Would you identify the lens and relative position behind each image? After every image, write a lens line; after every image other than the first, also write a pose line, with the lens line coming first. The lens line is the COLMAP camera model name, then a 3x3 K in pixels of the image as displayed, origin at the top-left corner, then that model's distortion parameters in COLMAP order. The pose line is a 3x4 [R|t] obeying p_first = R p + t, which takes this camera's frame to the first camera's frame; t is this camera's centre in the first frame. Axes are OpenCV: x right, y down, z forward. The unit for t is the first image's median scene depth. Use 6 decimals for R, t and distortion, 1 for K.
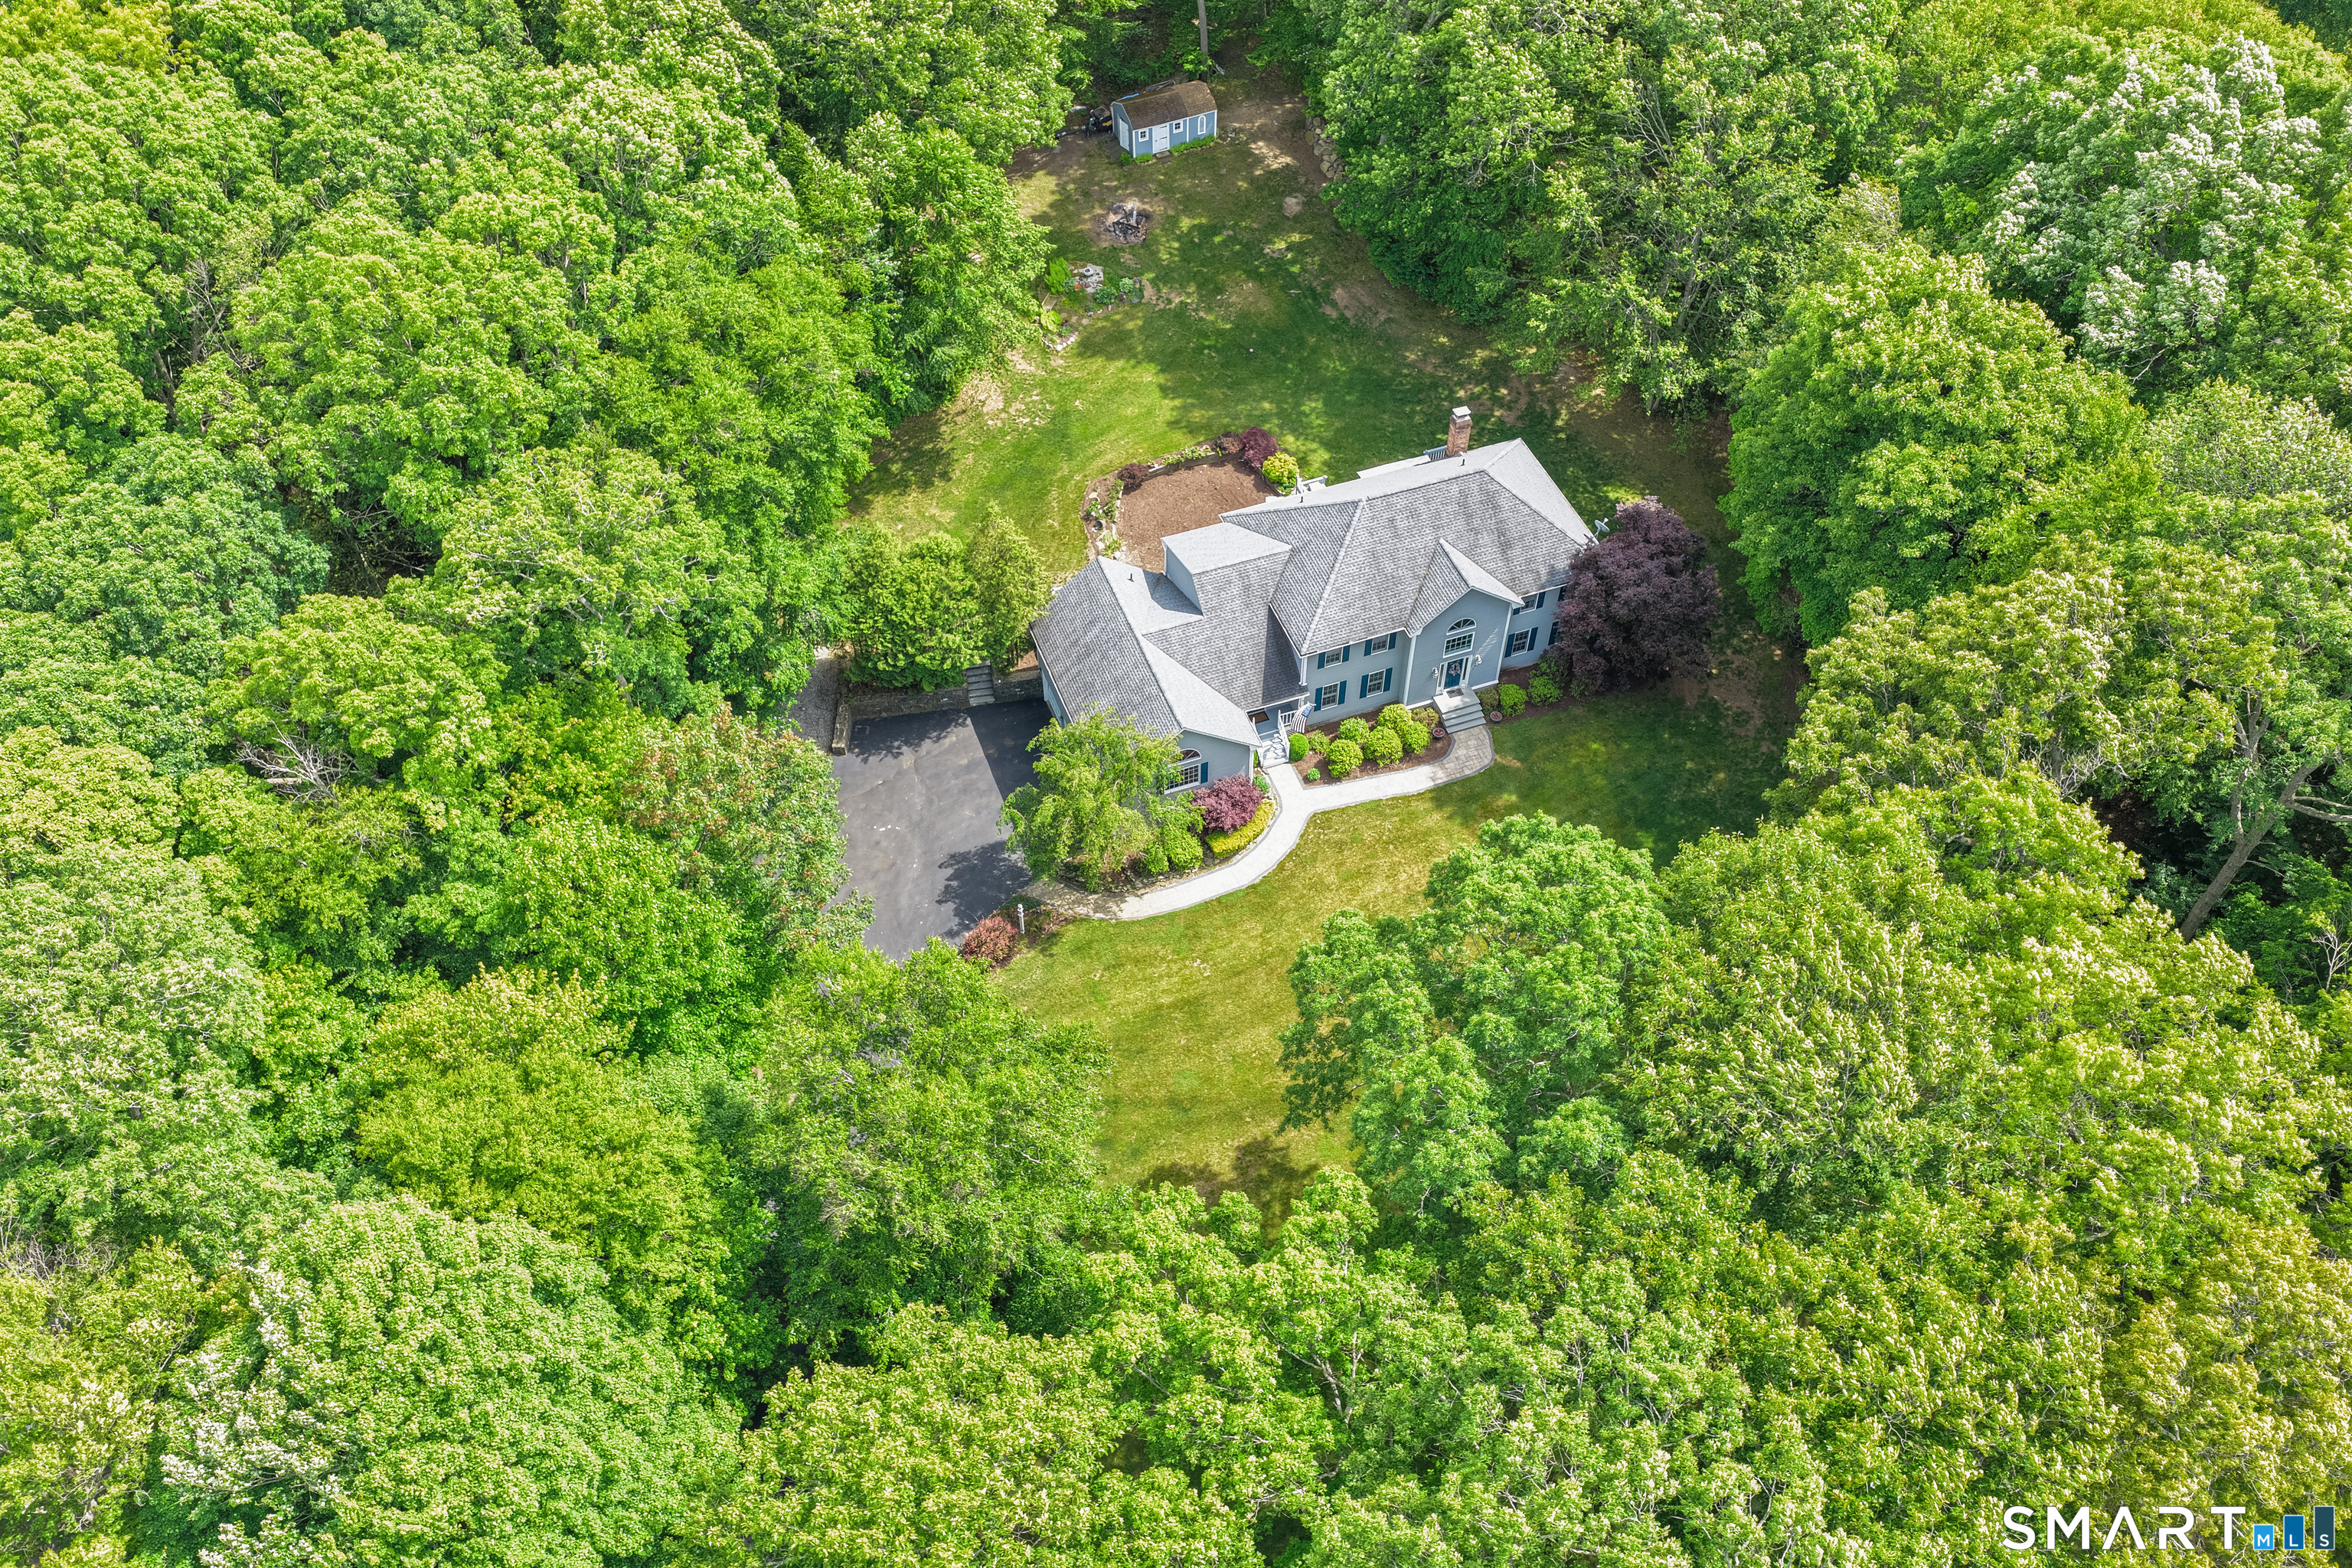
lens RADIAL K [[1936.9, 0, 1176.0], [0, 1936.9, 784.0], [0, 0, 1]] dist [-0.005795, 0.050697]
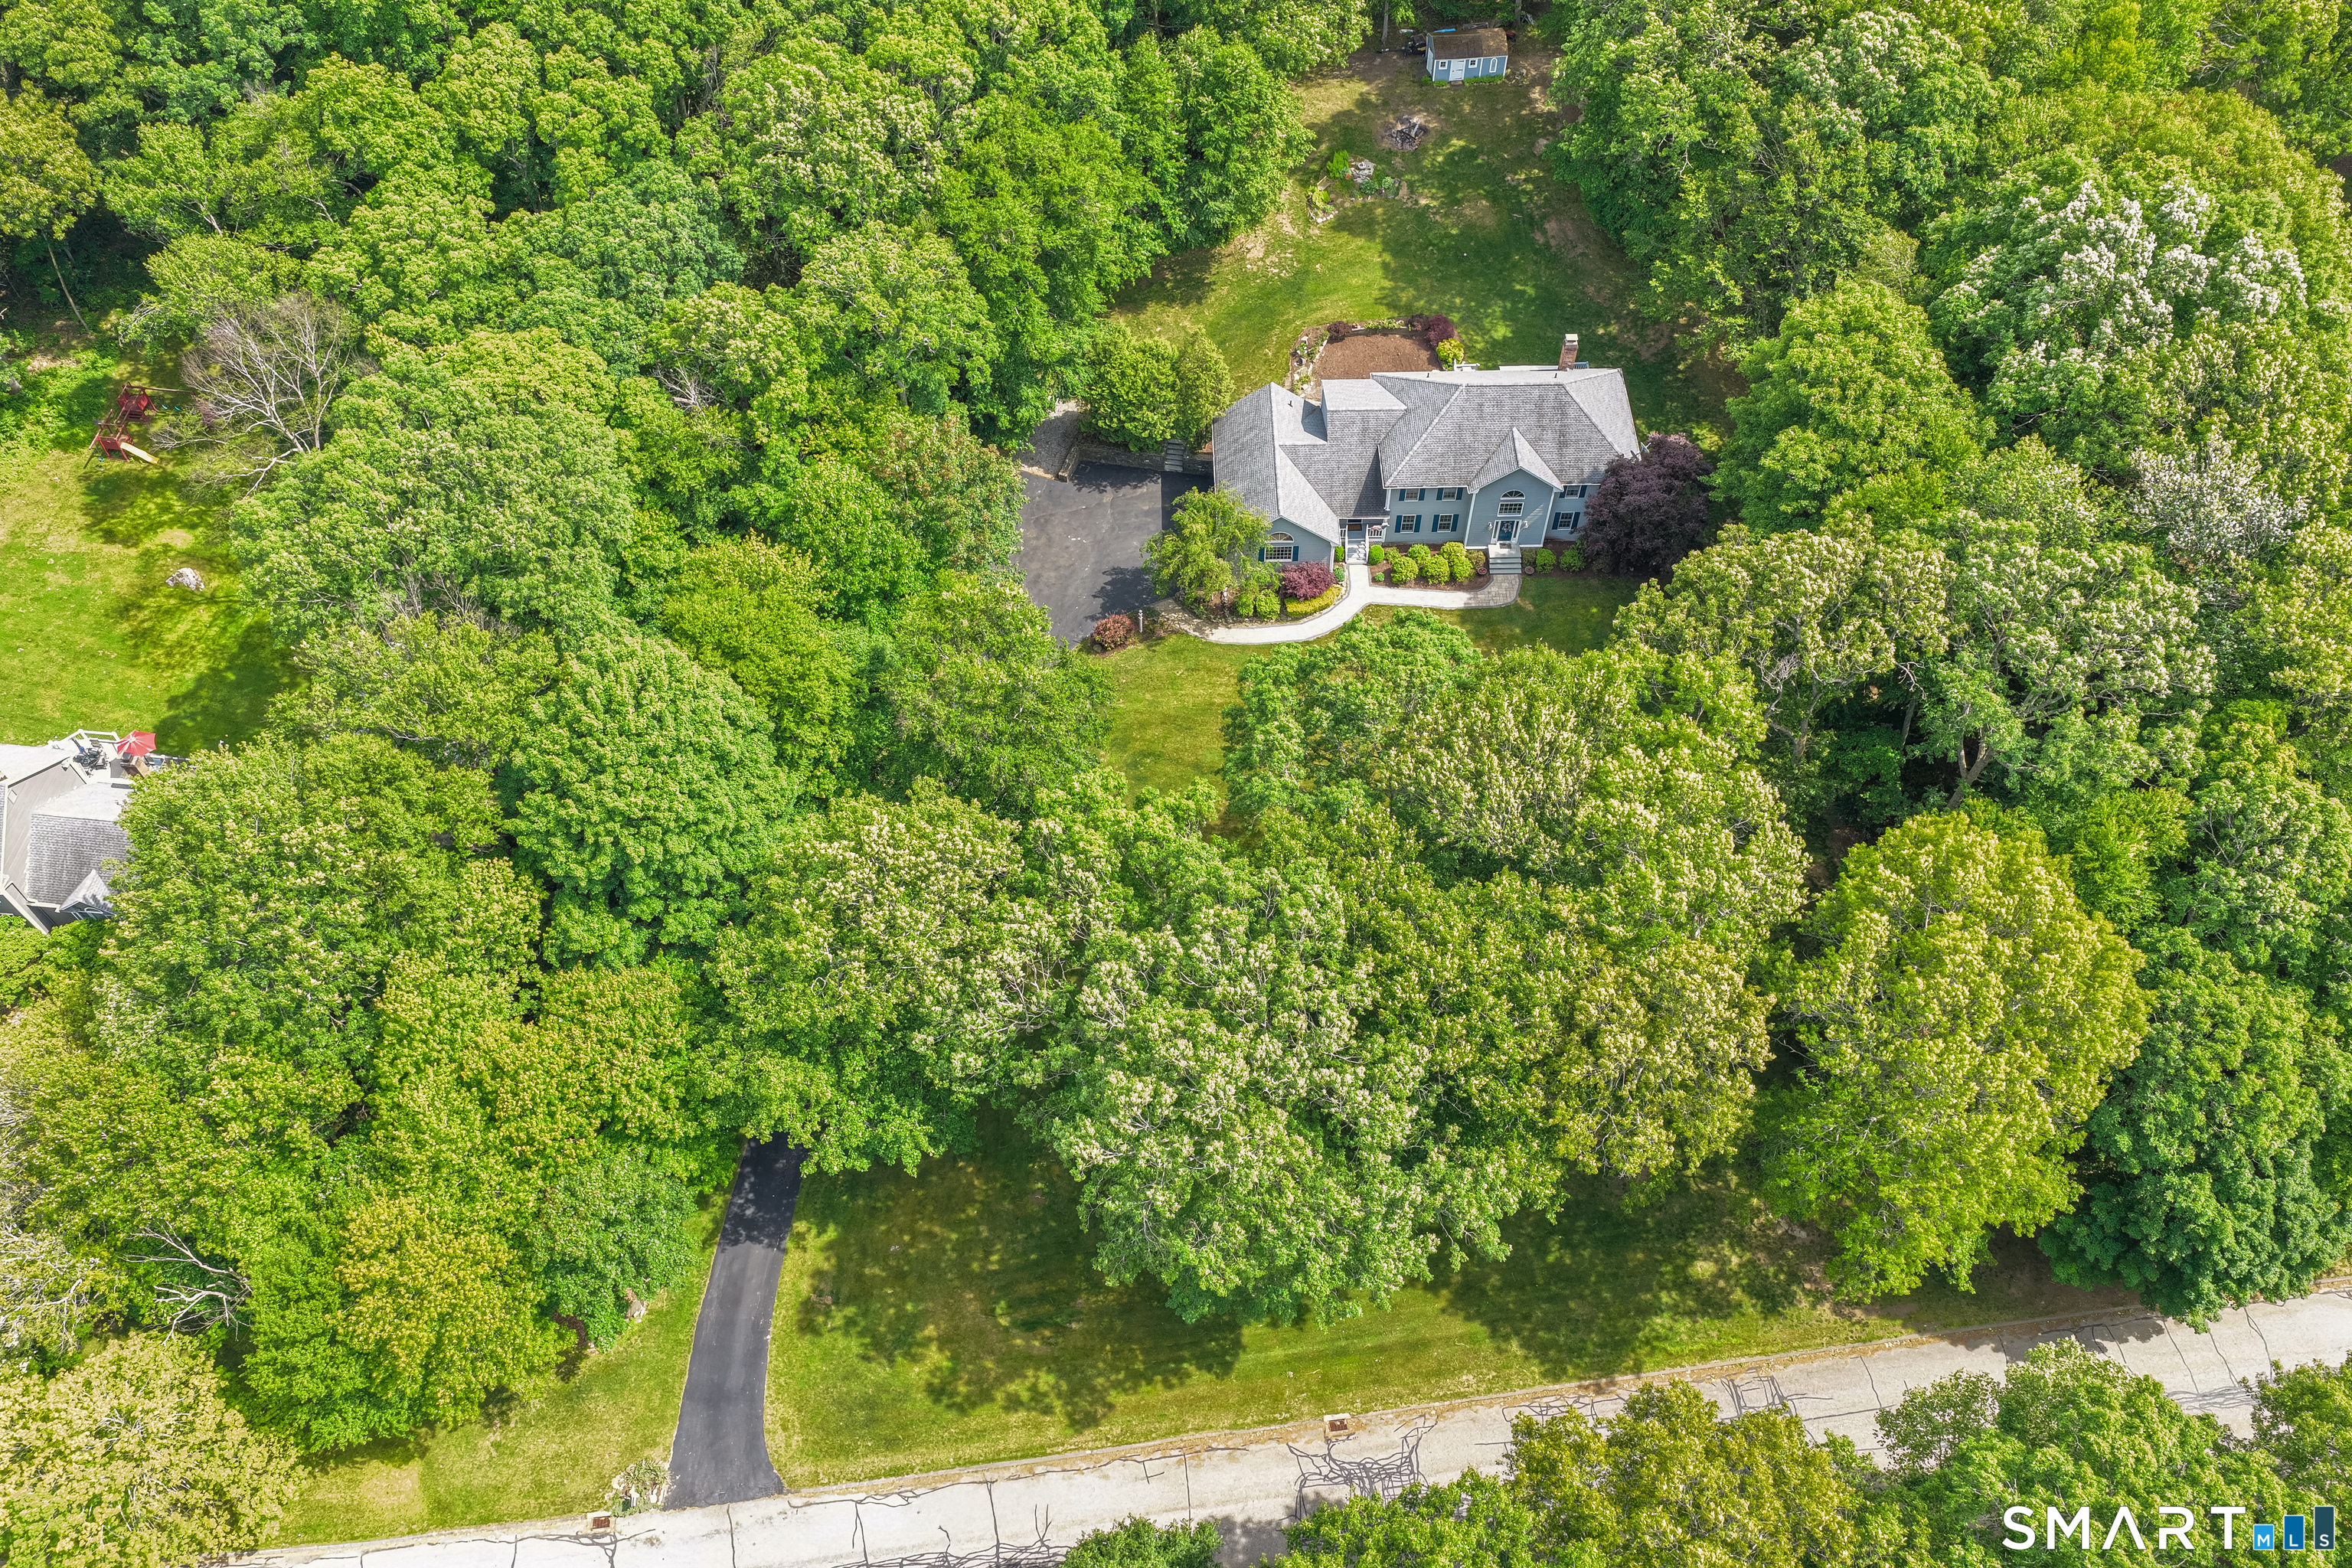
lens RADIAL K [[1886.6, 0, 1176.0], [0, 1886.6, 784.0], [0, 0, 1]] dist [-0.000819, -0.005398]
pose [[0.944978, 0.269422, -0.185547, 0.227044], [-0.251055, 0.960915, 0.116680, 0.016518], [0.209731, -0.063678, 0.975683, -0.336966]]
